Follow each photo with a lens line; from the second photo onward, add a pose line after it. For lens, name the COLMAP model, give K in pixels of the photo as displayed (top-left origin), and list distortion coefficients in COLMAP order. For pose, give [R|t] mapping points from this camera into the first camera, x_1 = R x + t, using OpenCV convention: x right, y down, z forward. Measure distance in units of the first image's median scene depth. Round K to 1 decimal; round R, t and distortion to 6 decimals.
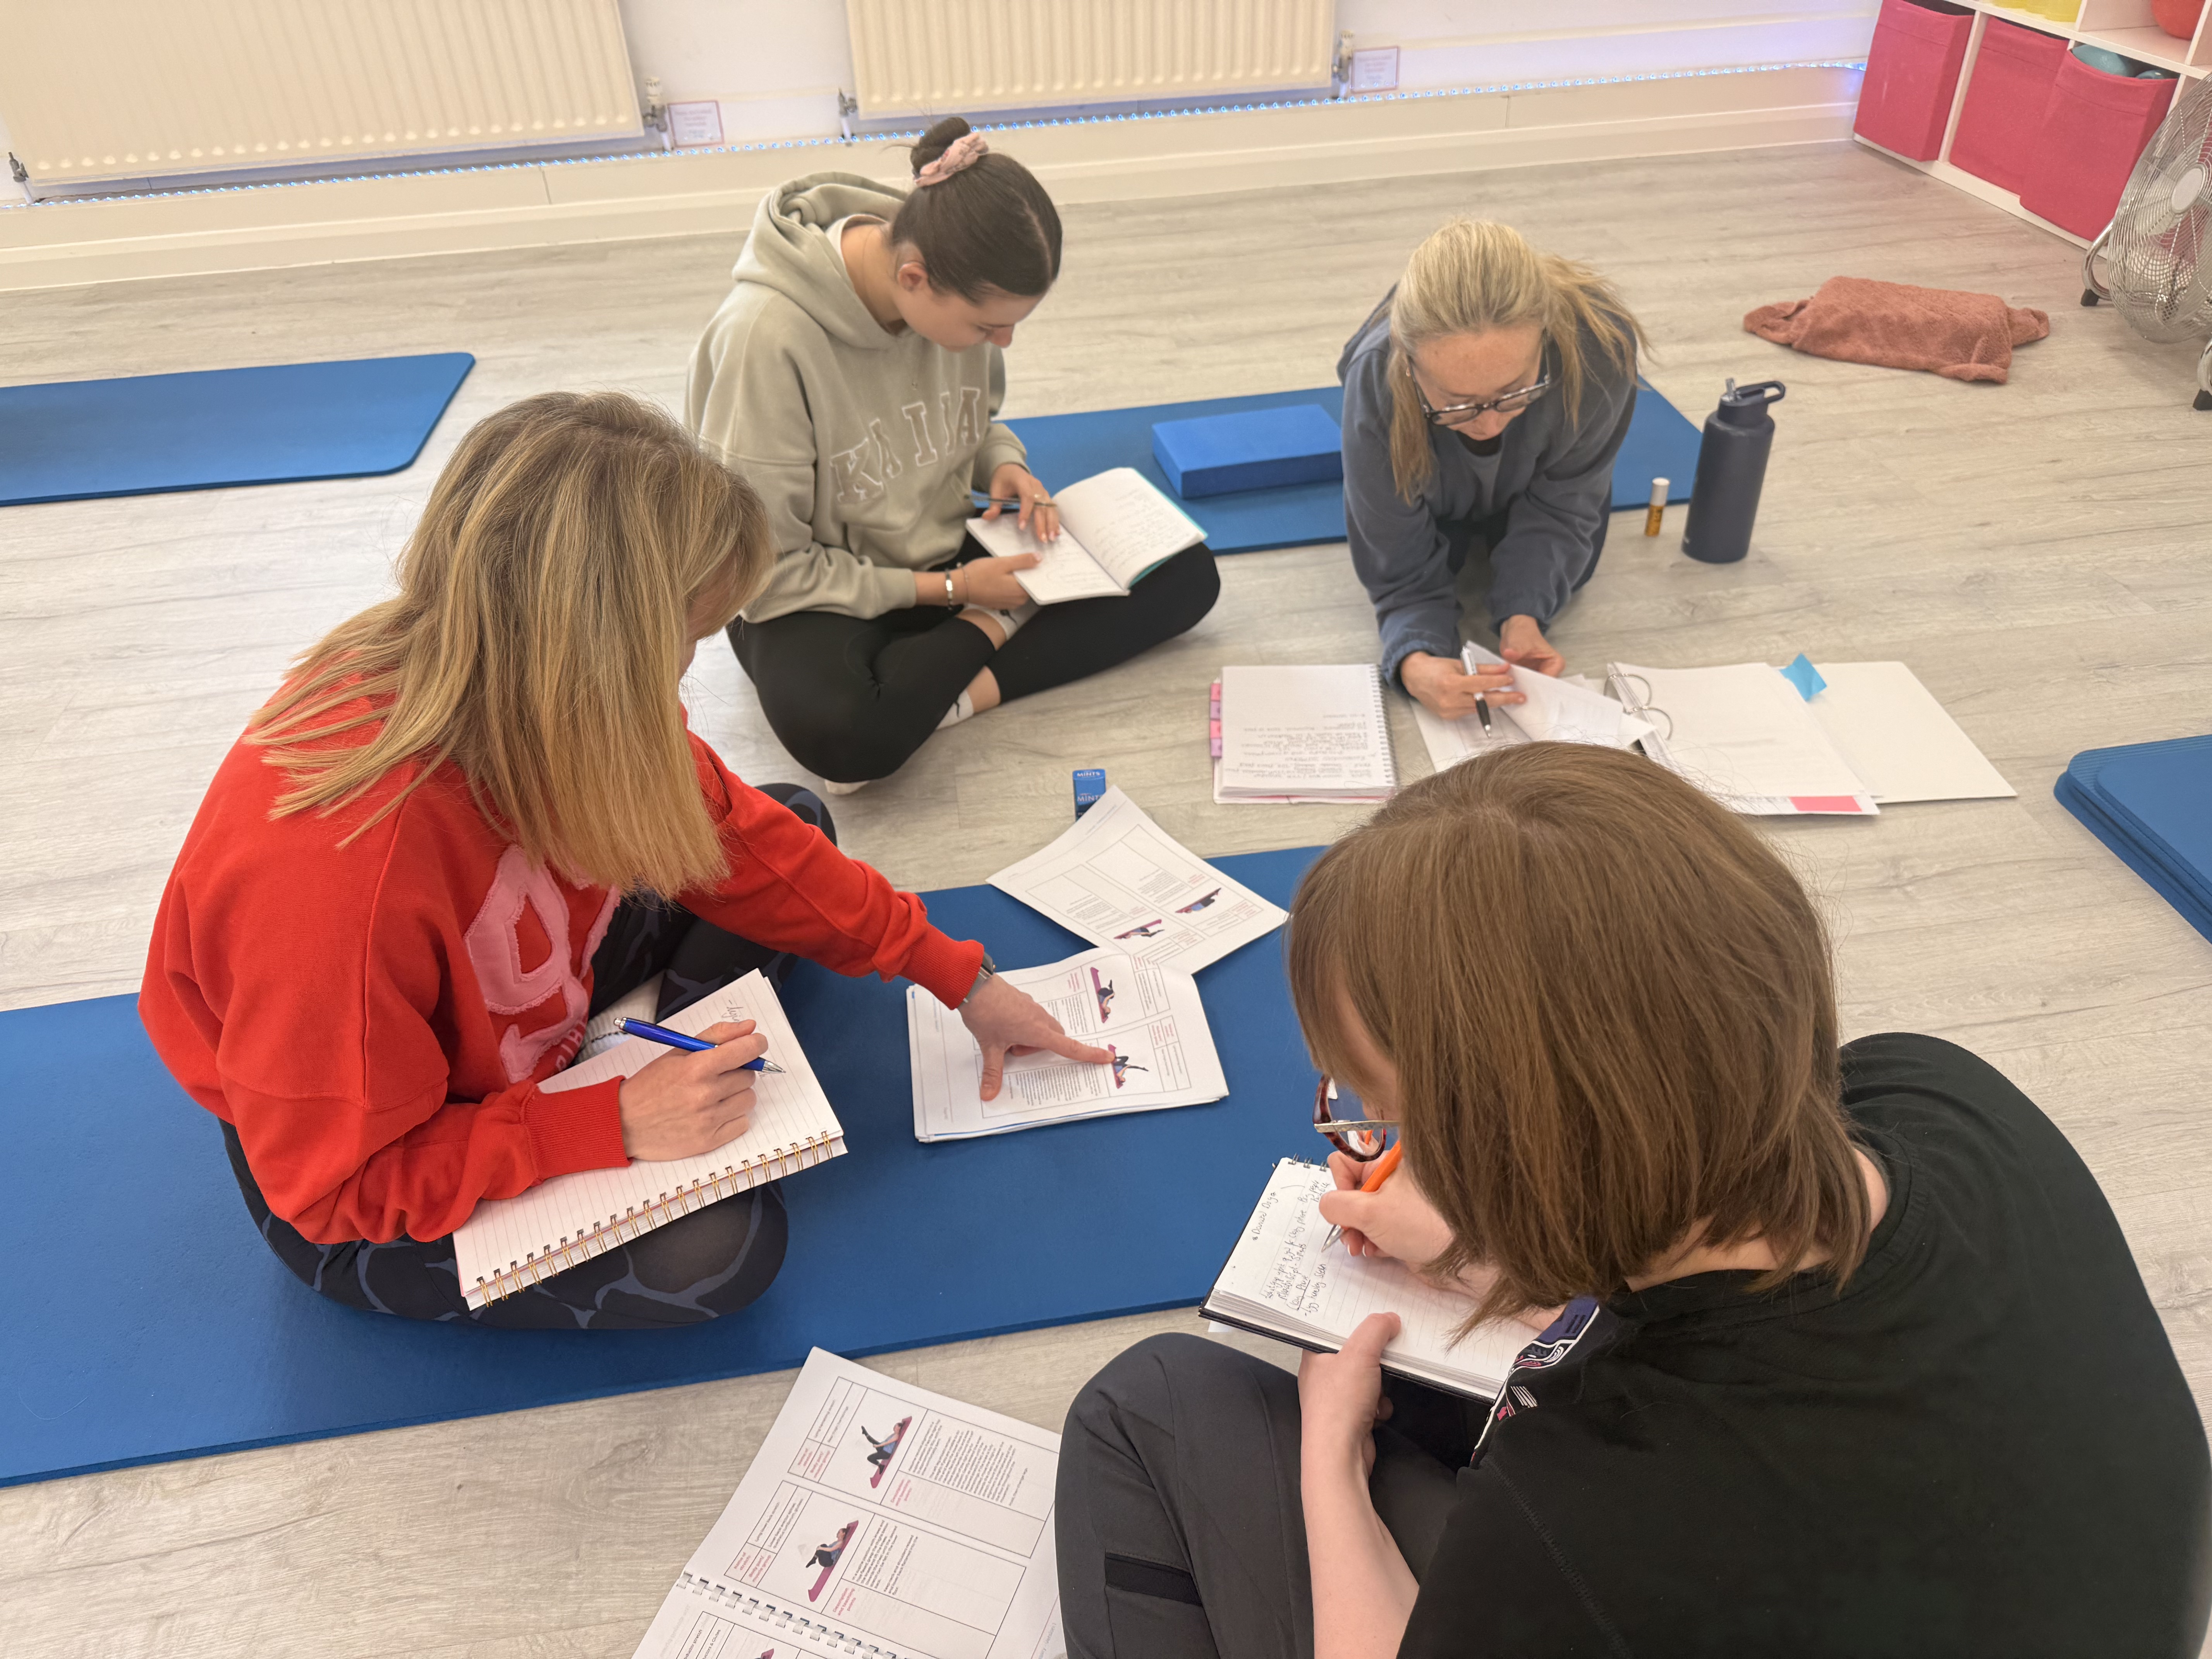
lens RADIAL K [[1561.6, 0, 1106.0], [0, 1561.6, 829.5], [0, 0, 1]] dist [-0.002190, -0.001777]
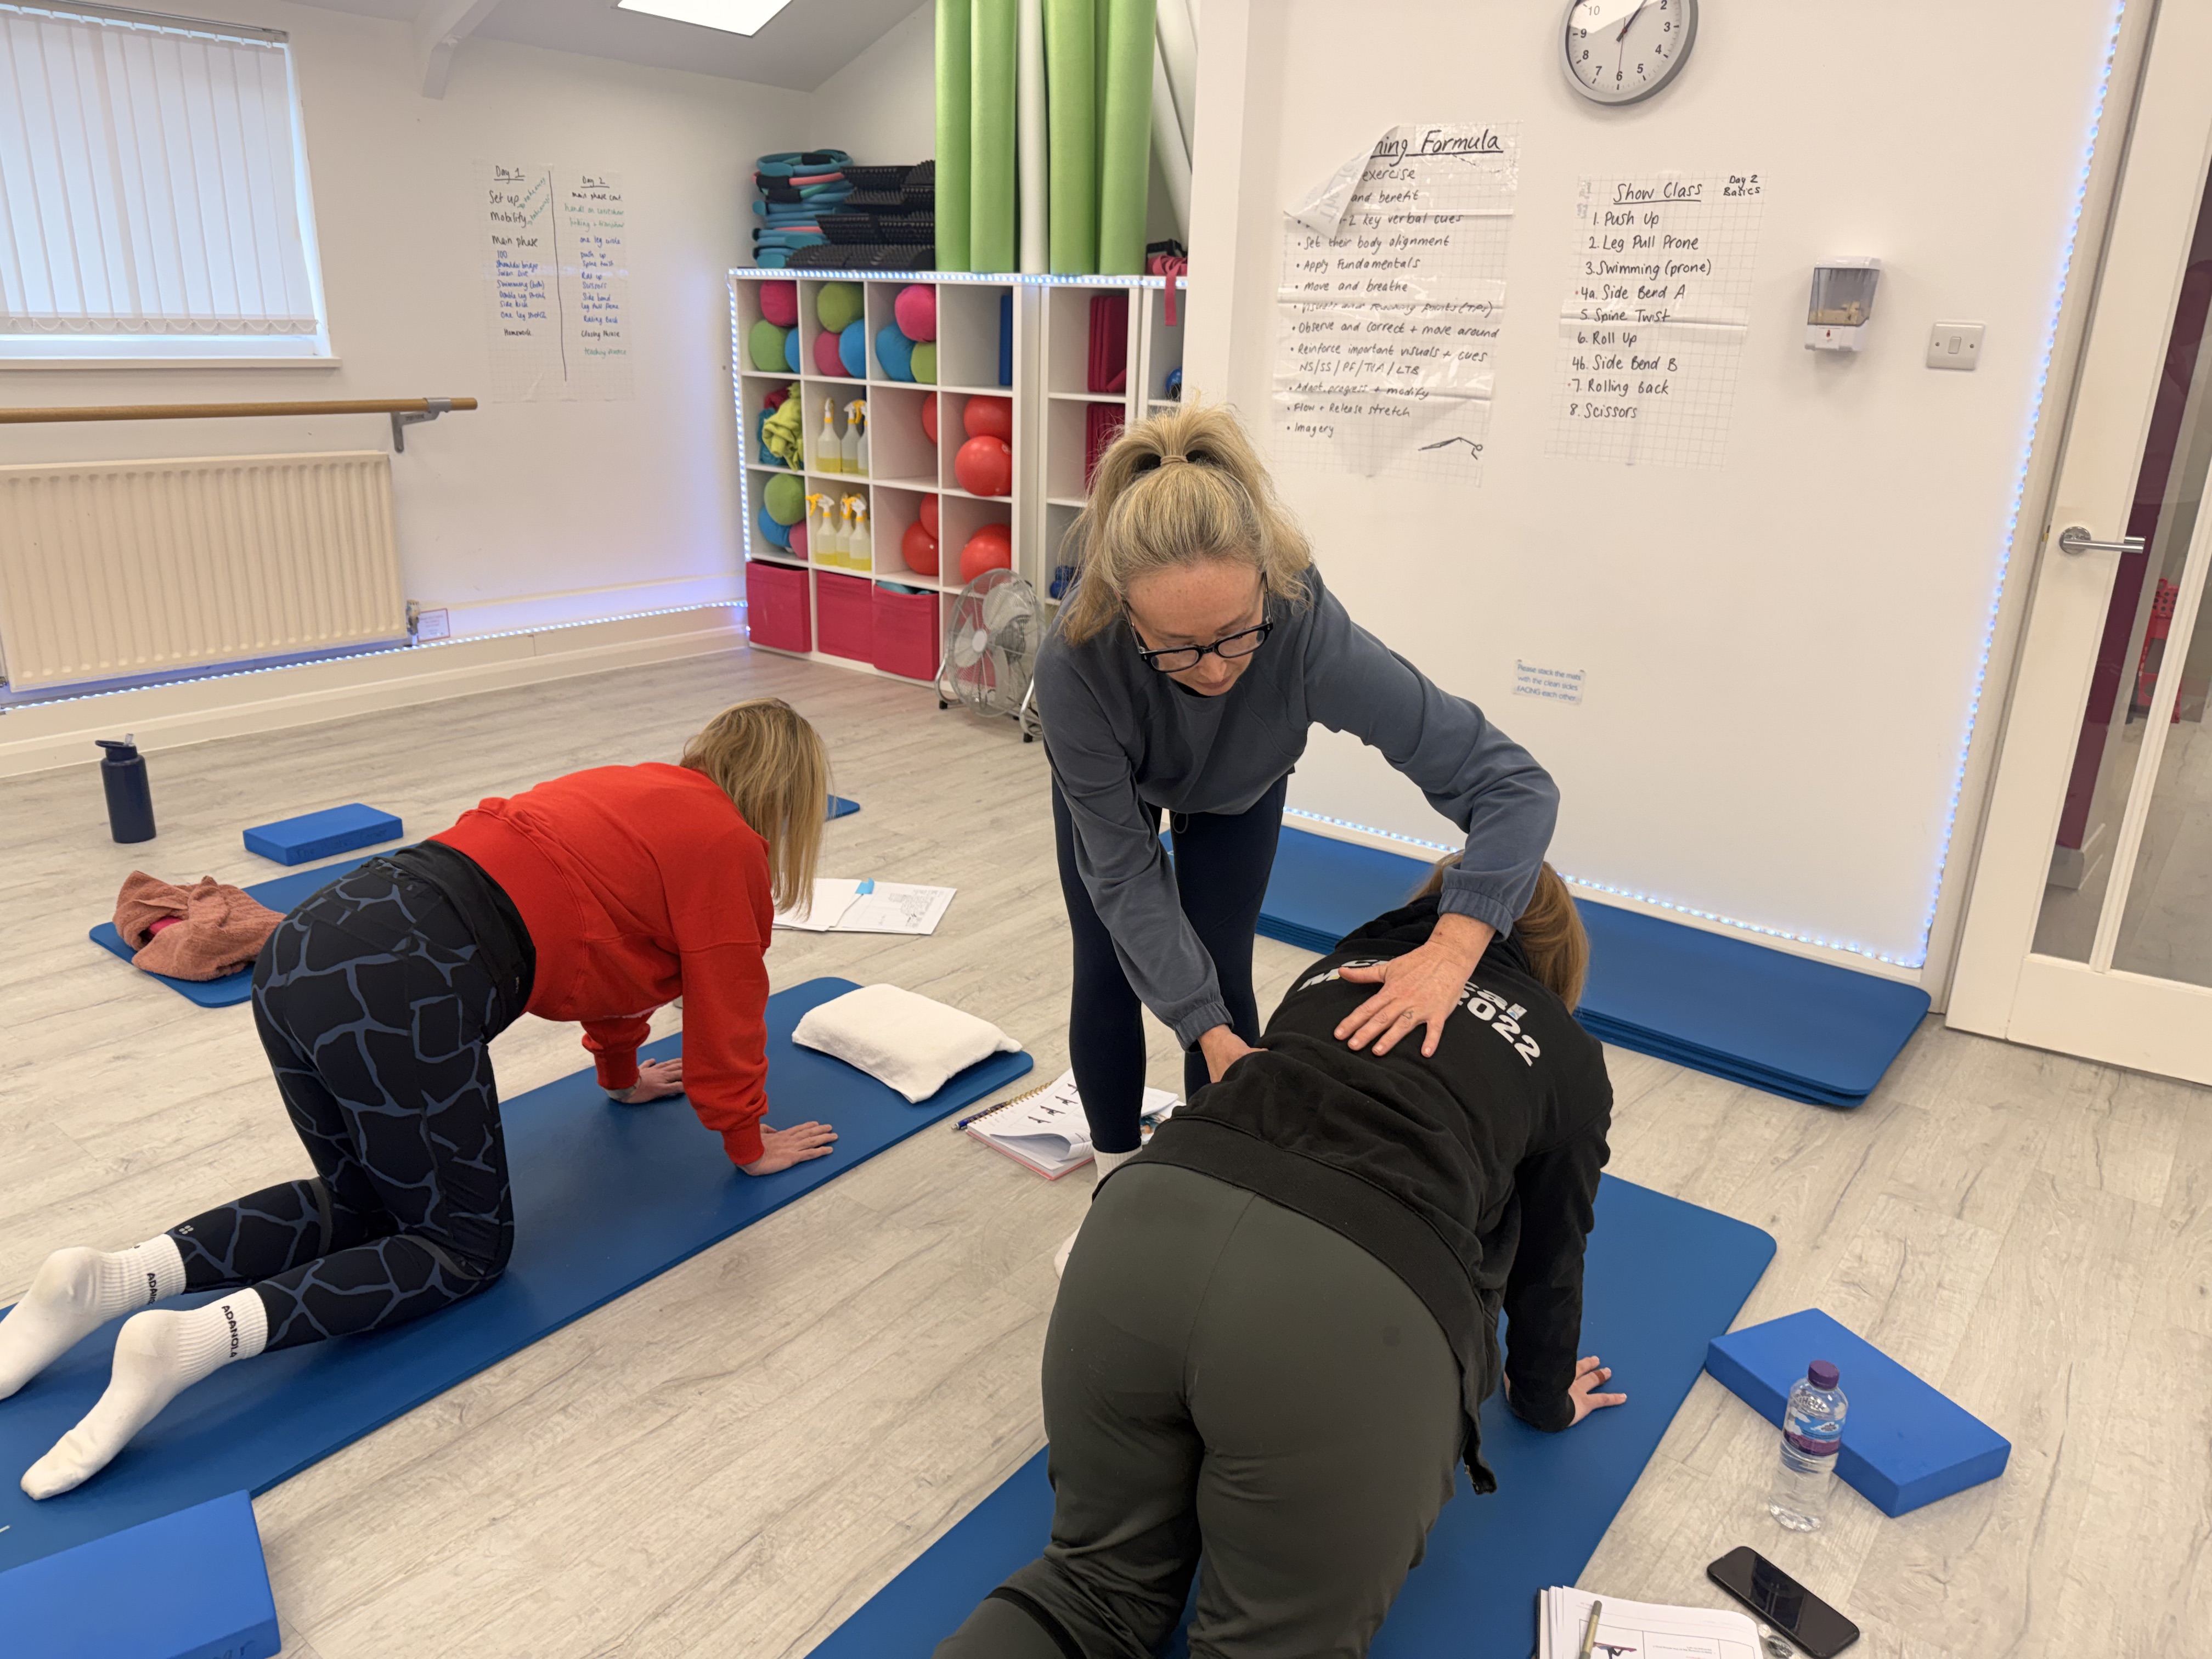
lens RADIAL K [[1523.4, 0, 1106.0], [0, 1523.4, 829.5], [0, 0, 1]] dist [0.004053, -0.061675]
pose [[0.709759, -0.153669, 0.687480, -0.365477], [0.370628, 0.911385, -0.178922, 0.135545], [-0.599064, 0.381790, 0.703817, -0.225243]]
